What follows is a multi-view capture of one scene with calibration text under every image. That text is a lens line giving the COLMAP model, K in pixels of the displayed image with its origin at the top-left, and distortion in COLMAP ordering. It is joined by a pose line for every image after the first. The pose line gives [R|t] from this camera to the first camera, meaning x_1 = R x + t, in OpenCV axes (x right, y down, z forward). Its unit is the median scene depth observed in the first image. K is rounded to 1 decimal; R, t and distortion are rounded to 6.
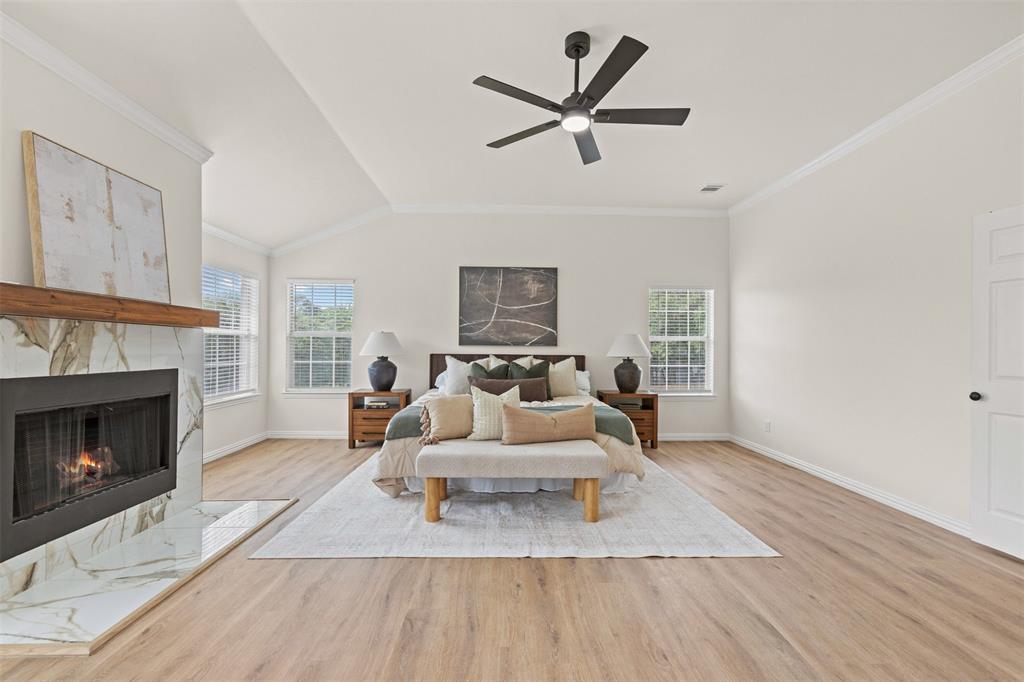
lens RADIAL K [[417.4, 0, 506.5], [0, 417.4, 344.0], [0, 0, 1]] dist [-0.001220, -0.000297]
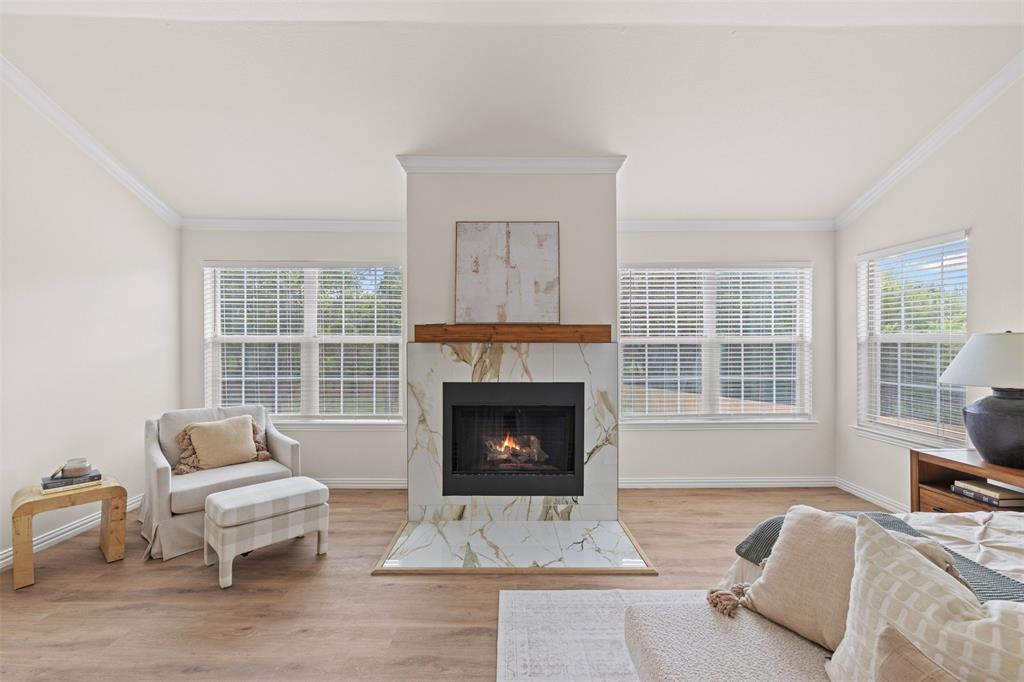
lens RADIAL K [[417.4, 0, 506.5], [0, 417.4, 344.0], [0, 0, 1]] dist [-0.001220, -0.000297]
pose [[-0.014158, -0.004299, -0.999891, 0.295909], [0.010542, 0.999935, -0.004448, -0.039377], [0.999844, -0.010604, -0.014112, 0.916407]]
